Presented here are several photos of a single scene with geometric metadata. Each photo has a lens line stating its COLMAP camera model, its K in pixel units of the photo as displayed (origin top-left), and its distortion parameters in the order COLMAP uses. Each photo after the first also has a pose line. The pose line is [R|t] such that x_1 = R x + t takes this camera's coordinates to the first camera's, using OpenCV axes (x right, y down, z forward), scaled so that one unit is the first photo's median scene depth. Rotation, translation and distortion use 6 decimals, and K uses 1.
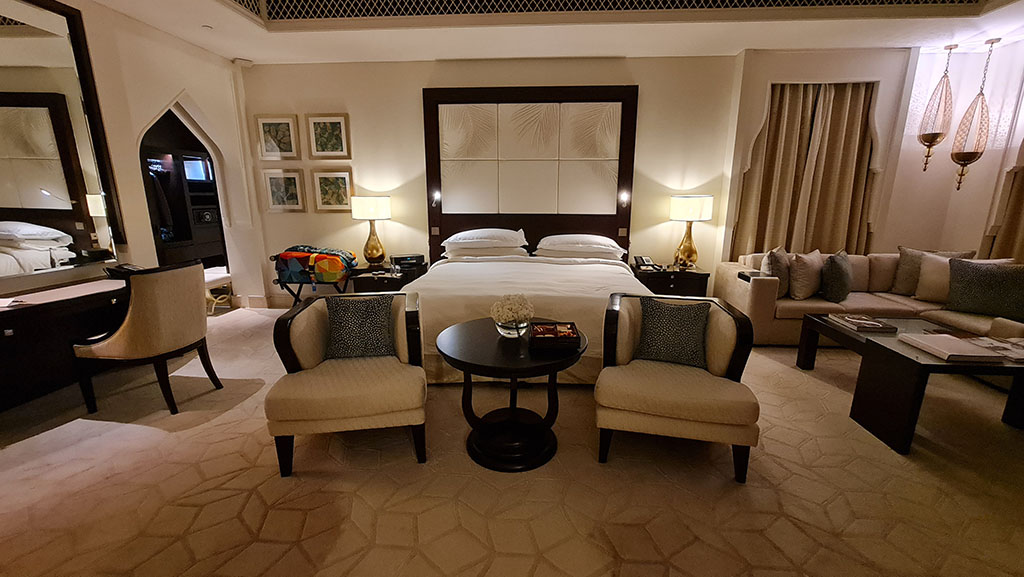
lens RADIAL K [[418.3, 0, 515.5], [0, 418.3, 291.4], [0, 0, 1]] dist [-0.002683, 0.000365]
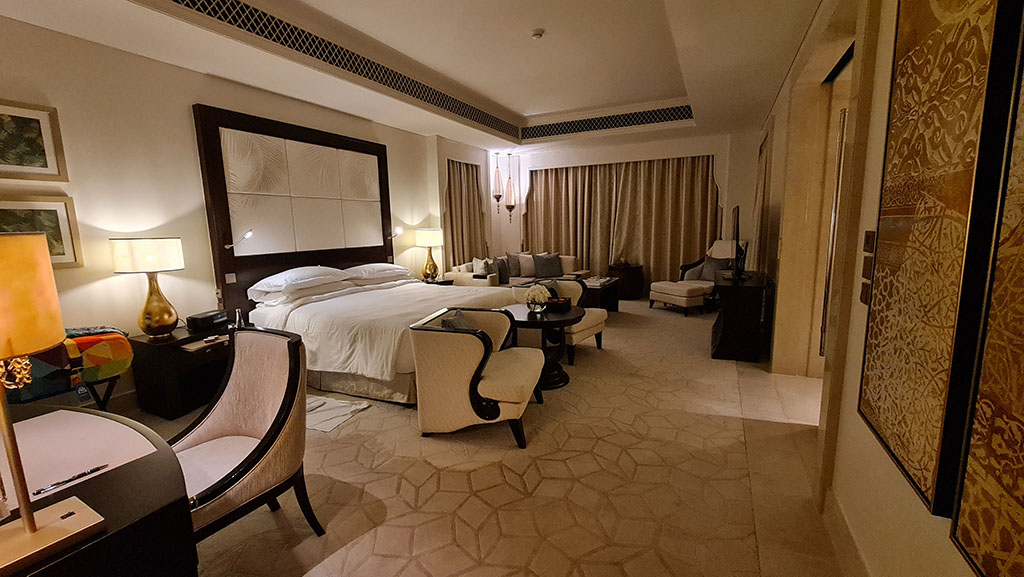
lens RADIAL K [[418.3, 0, 515.5], [0, 418.3, 291.4], [0, 0, 1]] dist [-0.002683, 0.000365]
pose [[0.382758, -0.153952, 0.910931, -0.760586], [0.238921, 0.968969, 0.063370, -0.042649], [-0.892420, 0.193385, 0.407663, 0.200064]]
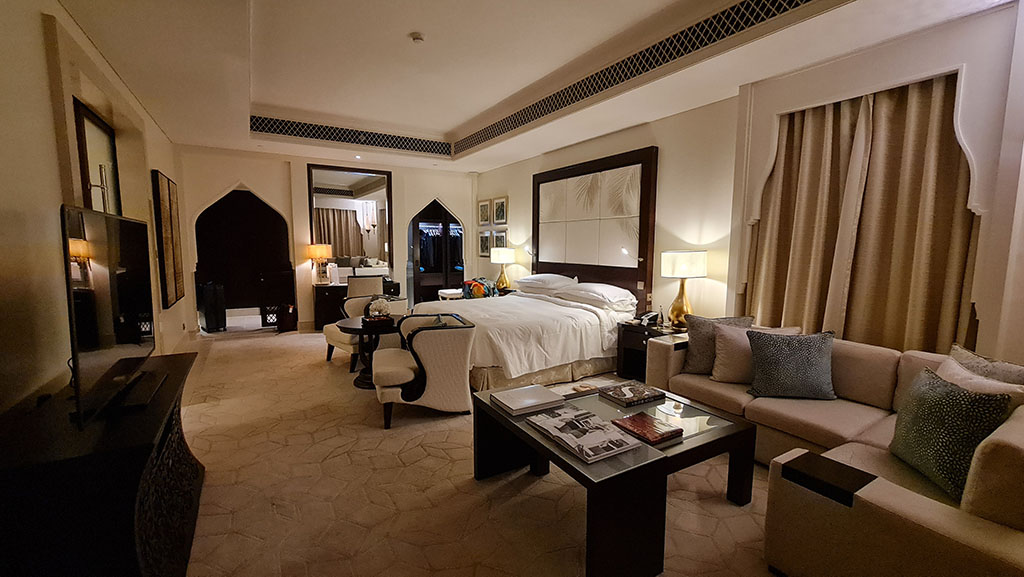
lens RADIAL K [[418.3, 0, 515.5], [0, 418.3, 291.4], [0, 0, 1]] dist [-0.002683, 0.000365]
pose [[0.580913, 0.092989, -0.808636, 0.928159], [-0.190881, 0.981313, -0.024280, -0.046978], [0.791267, 0.168458, 0.587808, 0.175354]]
